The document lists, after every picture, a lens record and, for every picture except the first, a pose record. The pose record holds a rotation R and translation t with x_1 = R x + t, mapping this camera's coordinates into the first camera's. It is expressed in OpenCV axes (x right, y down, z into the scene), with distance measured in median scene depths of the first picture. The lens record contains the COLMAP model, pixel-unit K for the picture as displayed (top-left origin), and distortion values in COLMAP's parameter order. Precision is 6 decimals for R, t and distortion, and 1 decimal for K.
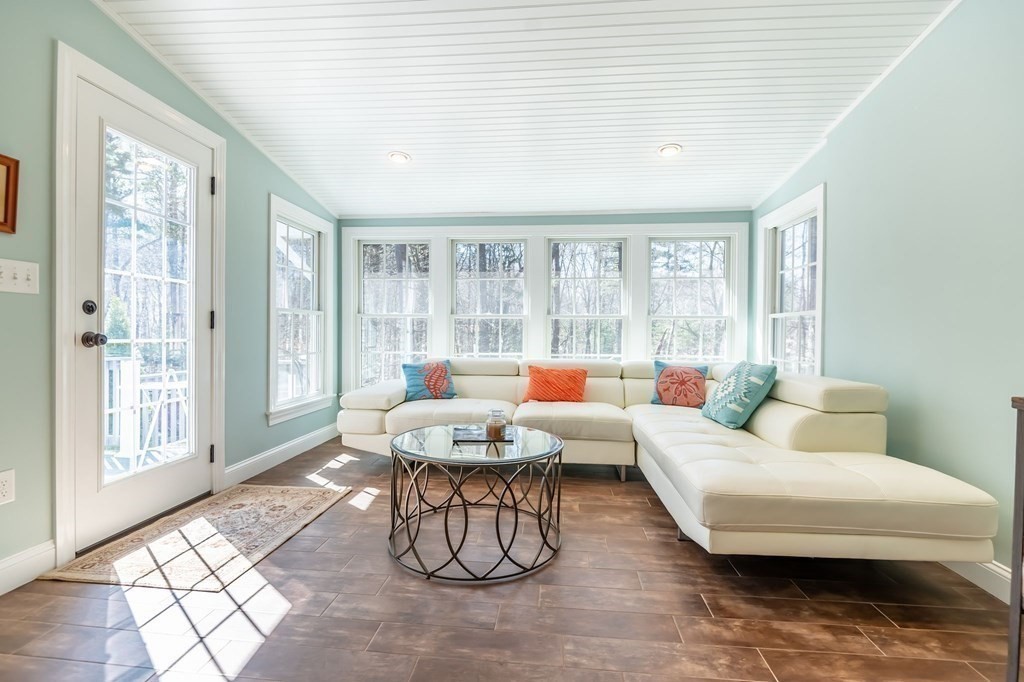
lens RADIAL K [[472.0, 0, 508.4], [0, 472.0, 343.1], [0, 0, 1]] dist [-0.002992, -0.000554]
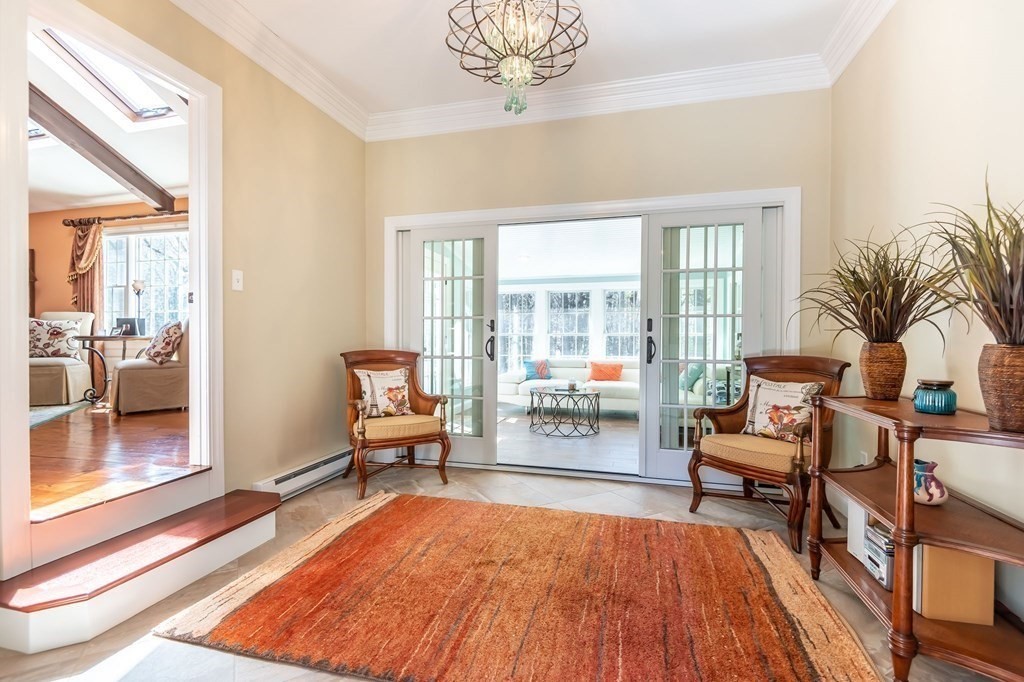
lens RADIAL K [[472.0, 0, 508.4], [0, 472.0, 343.1], [0, 0, 1]] dist [-0.002992, -0.000554]
pose [[0.984982, -0.001801, -0.172647, 0.043366], [0.000880, 0.999985, -0.005412, -0.018336], [0.172655, 0.005179, 0.984969, -0.898491]]
